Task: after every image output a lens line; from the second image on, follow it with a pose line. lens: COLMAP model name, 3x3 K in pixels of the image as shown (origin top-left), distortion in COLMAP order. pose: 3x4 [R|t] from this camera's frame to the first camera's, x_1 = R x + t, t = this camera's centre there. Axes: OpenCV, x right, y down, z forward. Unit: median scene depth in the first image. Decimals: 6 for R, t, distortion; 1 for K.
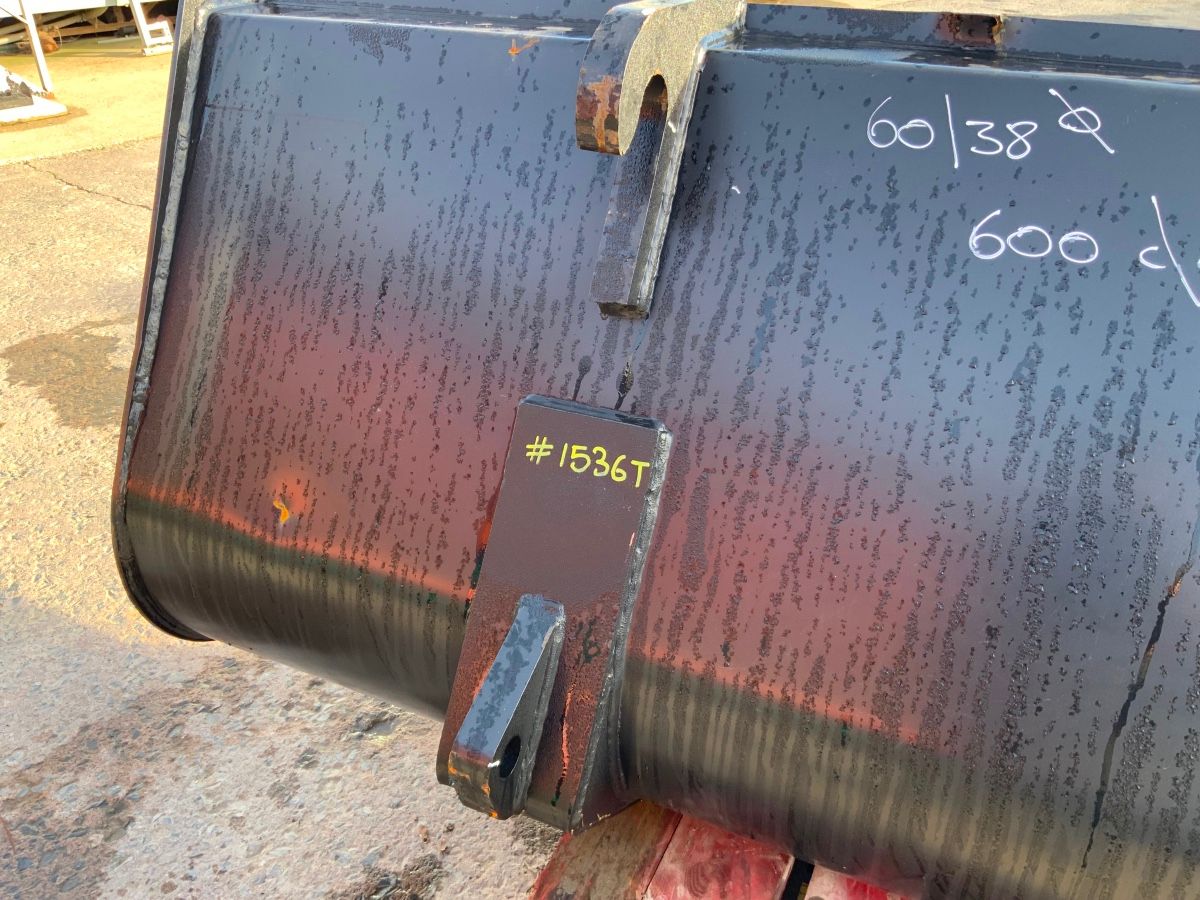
lens RADIAL K [[1000.4, 0, 600.0], [0, 1000.4, 450.0], [0, 0, 1]] dist [0.114014, -0.234880]
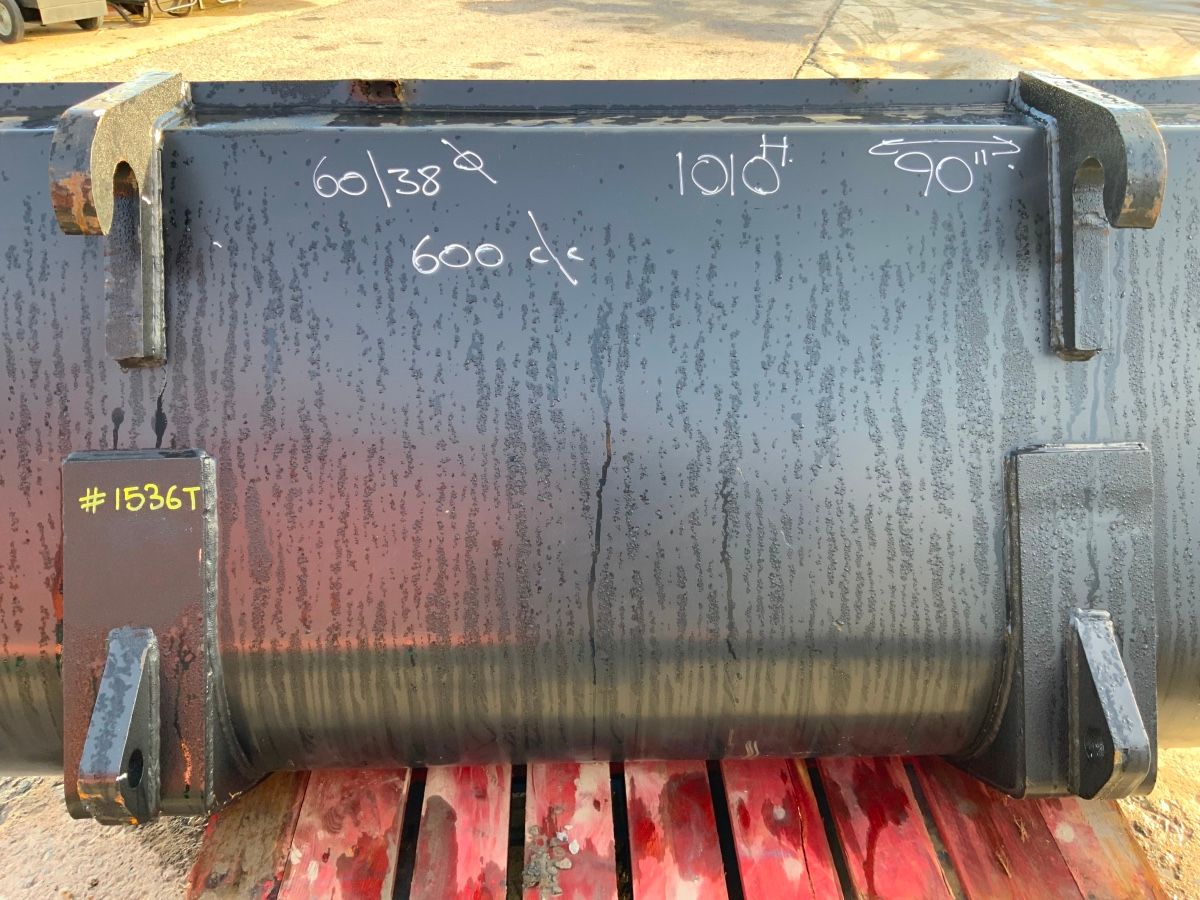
lens RADIAL K [[1000.4, 0, 600.0], [0, 1000.4, 450.0], [0, 0, 1]] dist [0.114014, -0.234880]
pose [[0.889649, -0.232329, 0.393125, 0.010984], [0.227854, 0.971921, 0.058747, 0.008527], [-0.395736, 0.037311, 0.917606, -0.264774]]
